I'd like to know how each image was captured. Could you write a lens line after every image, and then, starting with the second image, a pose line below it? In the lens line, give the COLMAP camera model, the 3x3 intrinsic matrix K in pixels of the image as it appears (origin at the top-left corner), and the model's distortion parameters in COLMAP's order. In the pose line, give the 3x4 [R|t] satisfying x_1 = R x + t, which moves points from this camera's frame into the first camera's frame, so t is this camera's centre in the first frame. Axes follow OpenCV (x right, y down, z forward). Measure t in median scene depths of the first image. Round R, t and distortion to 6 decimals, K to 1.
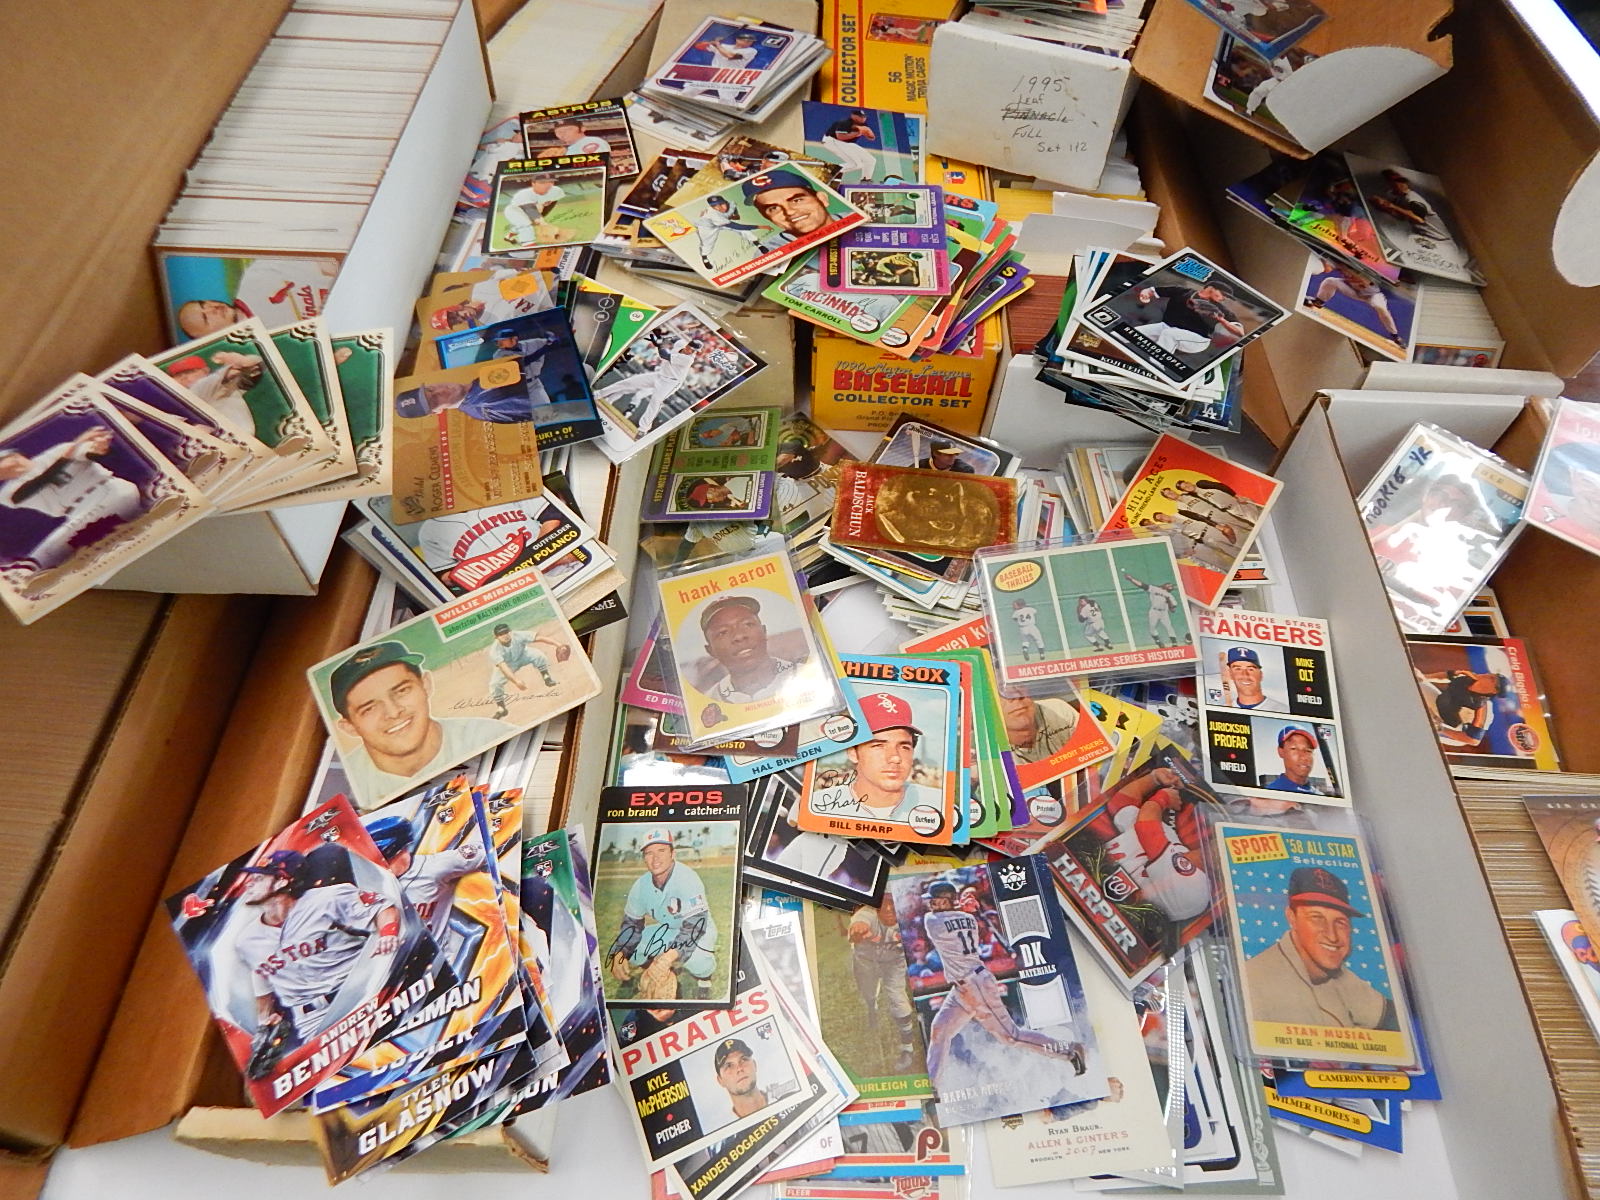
lens RADIAL K [[1029.4, 0, 809.7], [0, 1029.4, 595.9], [0, 0, 1]] dist [0.002381, -0.014453]
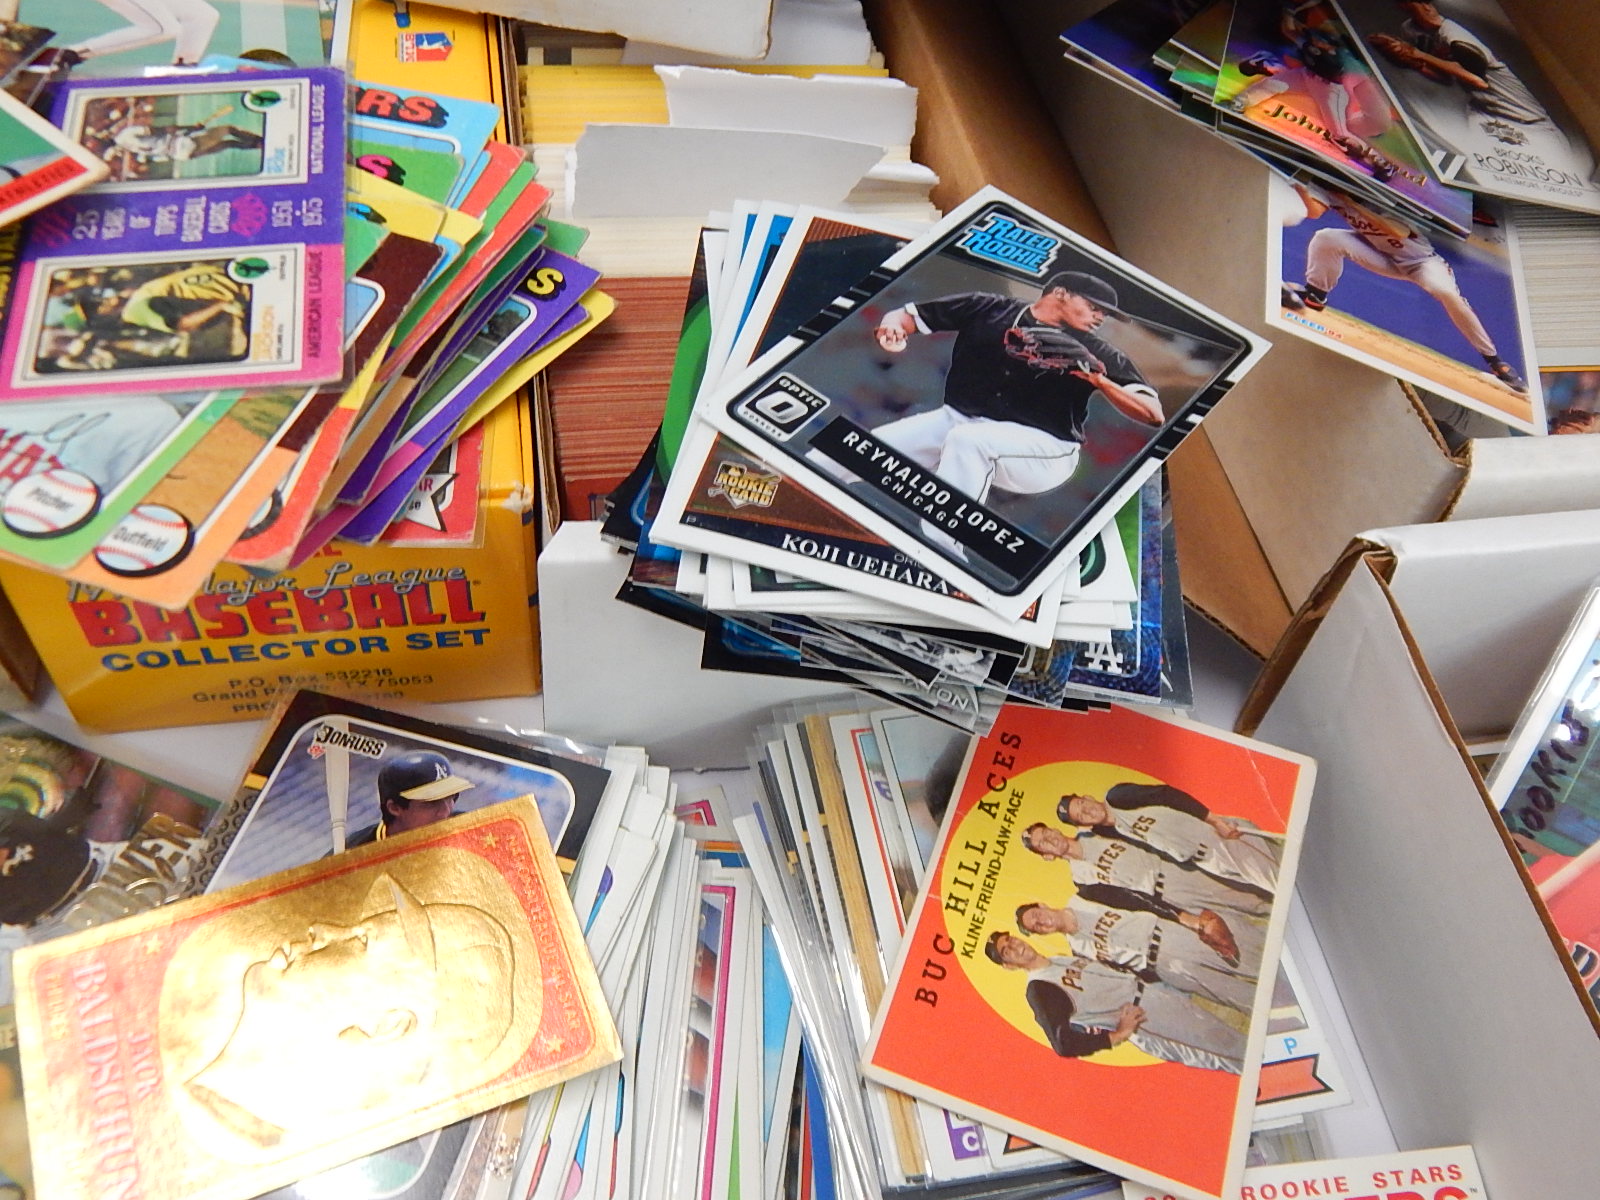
lens RADIAL K [[1421.4, 0, 800.0], [0, 1421.4, 600.0], [0, 0, 1]] dist [-0.010461, -0.000958]
pose [[0.977511, -0.121896, 0.172084, 0.196632], [0.126371, 0.991866, -0.015252, -0.194270], [-0.168825, 0.036655, 0.984964, 0.516185]]
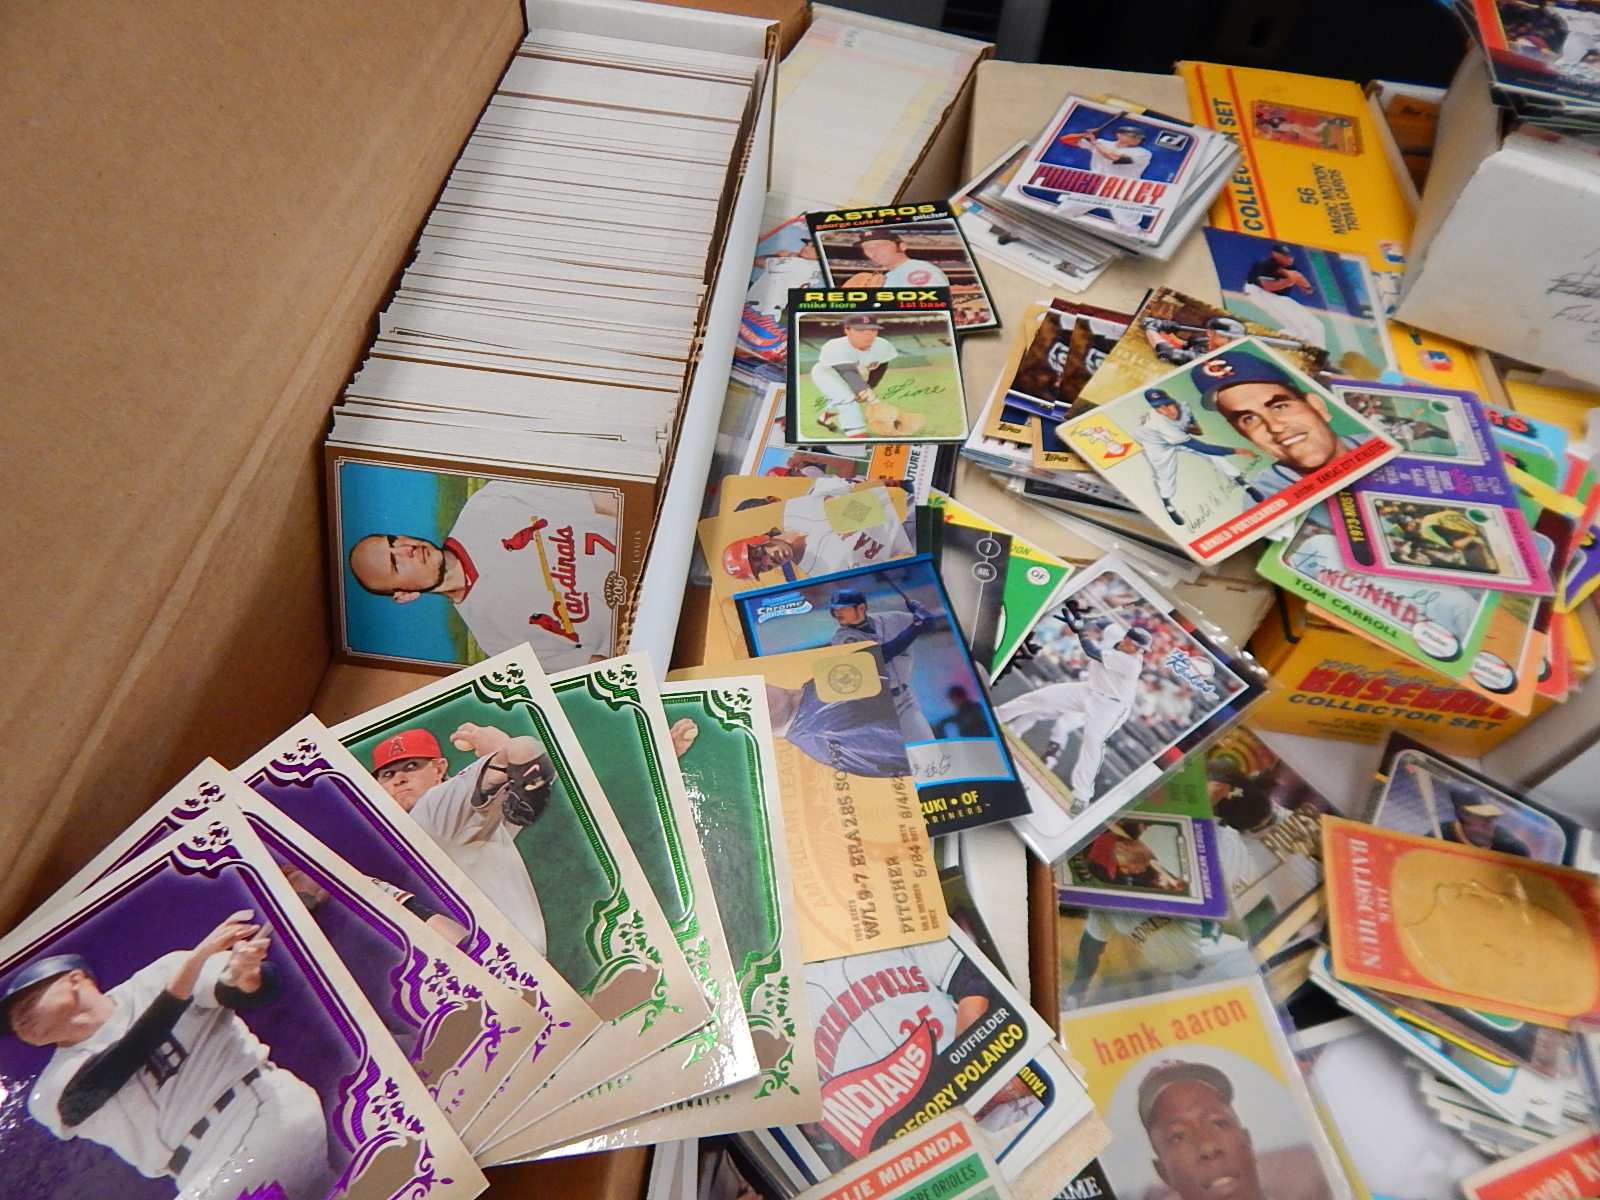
lens RADIAL K [[1029.9, 0, 798.0], [0, 1029.9, 596.5], [0, 0, 1]] dist [0.002359, -0.011735]
pose [[0.995723, 0.088206, -0.027478, -0.305909], [-0.088628, 0.995959, -0.014527, -0.242471], [0.026086, 0.016900, 0.999517, 0.363697]]
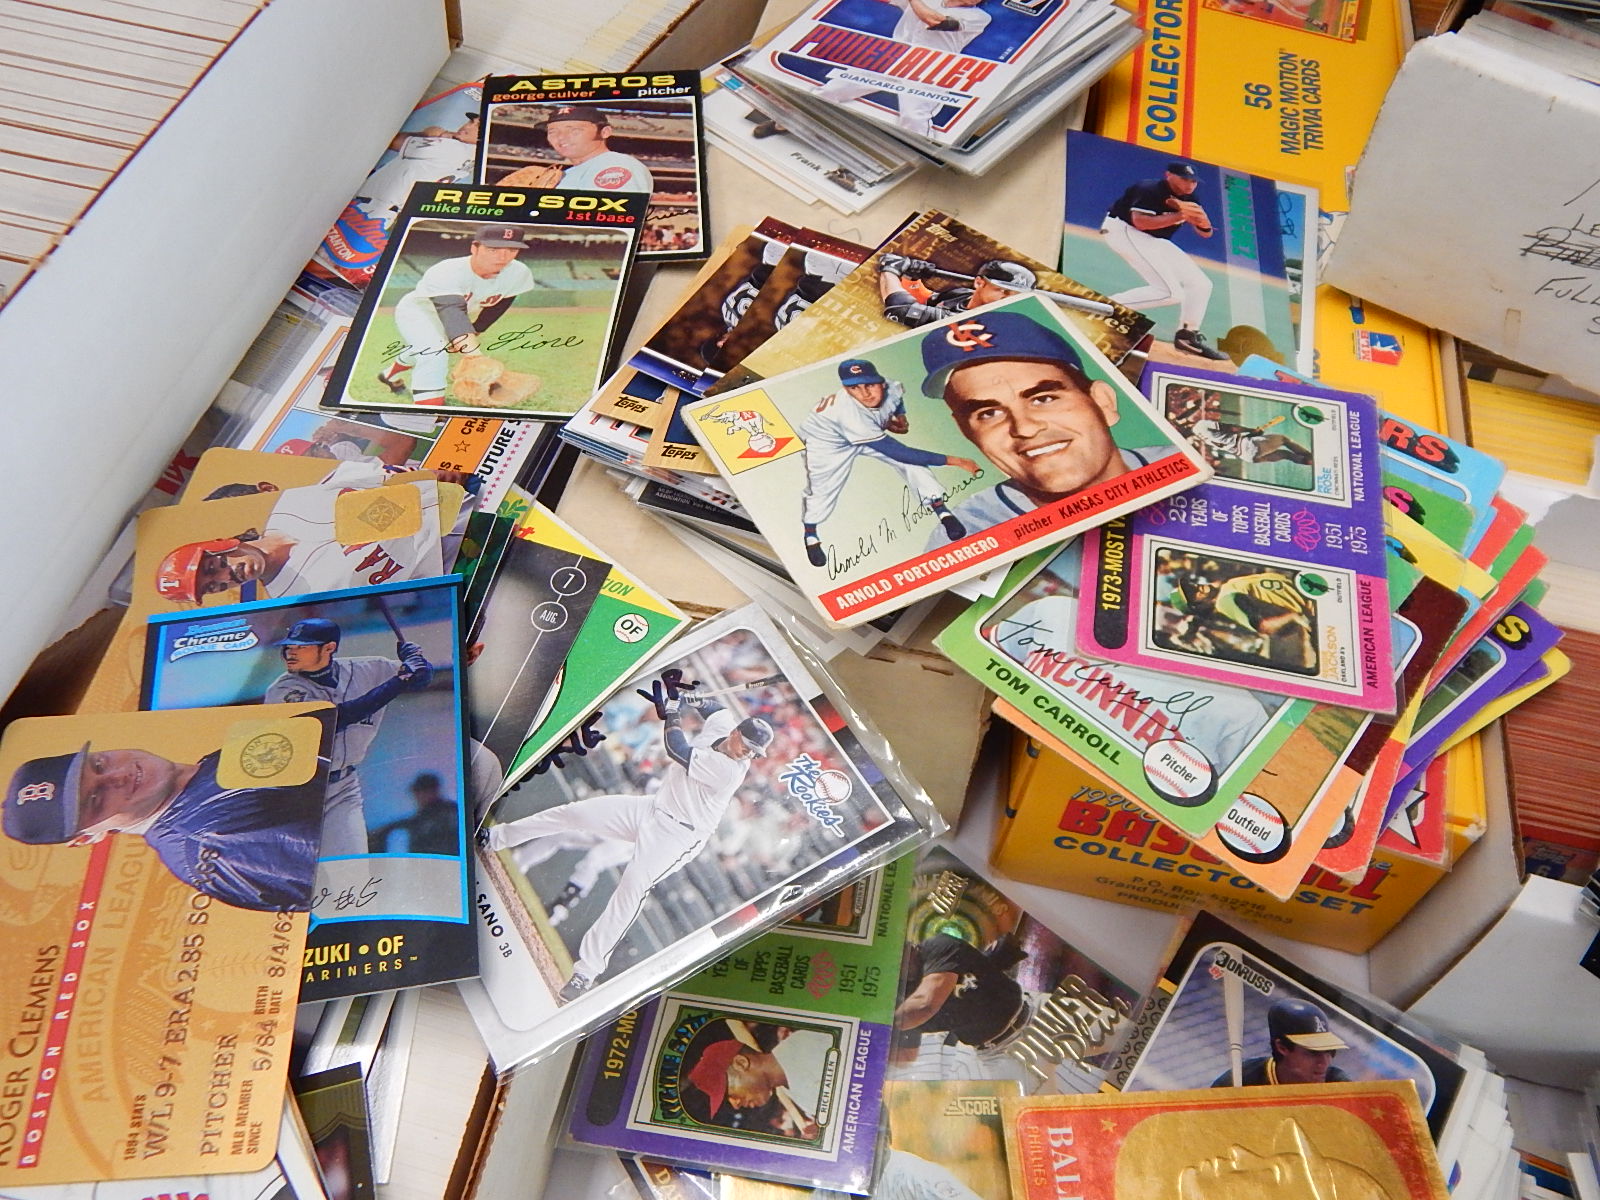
lens RADIAL K [[1438.2, 0, 808.8], [0, 1438.2, 601.0], [0, 0, 1]] dist [-0.002643, -0.014140]
pose [[0.985514, 0.156863, -0.064466, -0.060946], [-0.159190, 0.986707, -0.032672, -0.282331], [0.058484, 0.042461, 0.997385, 0.423811]]
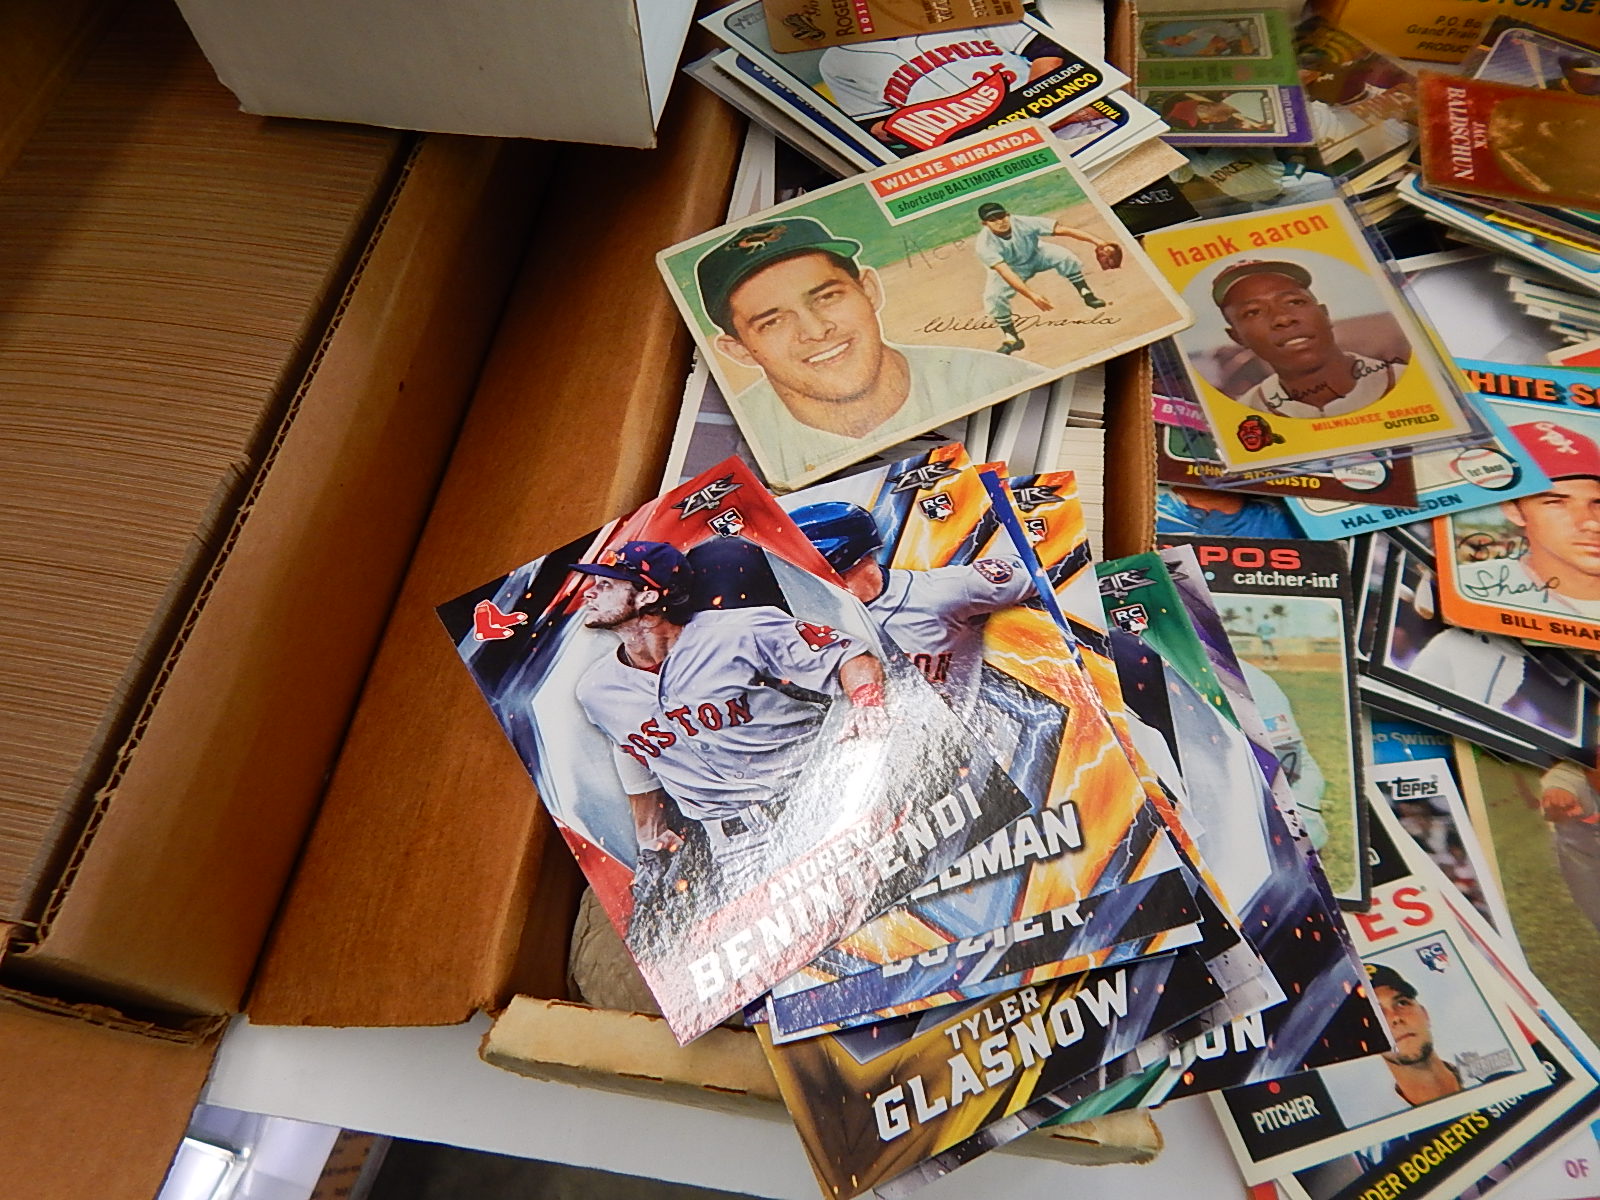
lens RADIAL K [[1031.6, 0, 796.1], [0, 1031.6, 606.8], [0, 0, 1]] dist [0.005069, -0.013759]
pose [[0.992314, 0.086500, -0.088488, -0.271344], [-0.075949, 0.990300, 0.116352, 0.151030], [0.097694, -0.108737, 0.989258, 0.334434]]
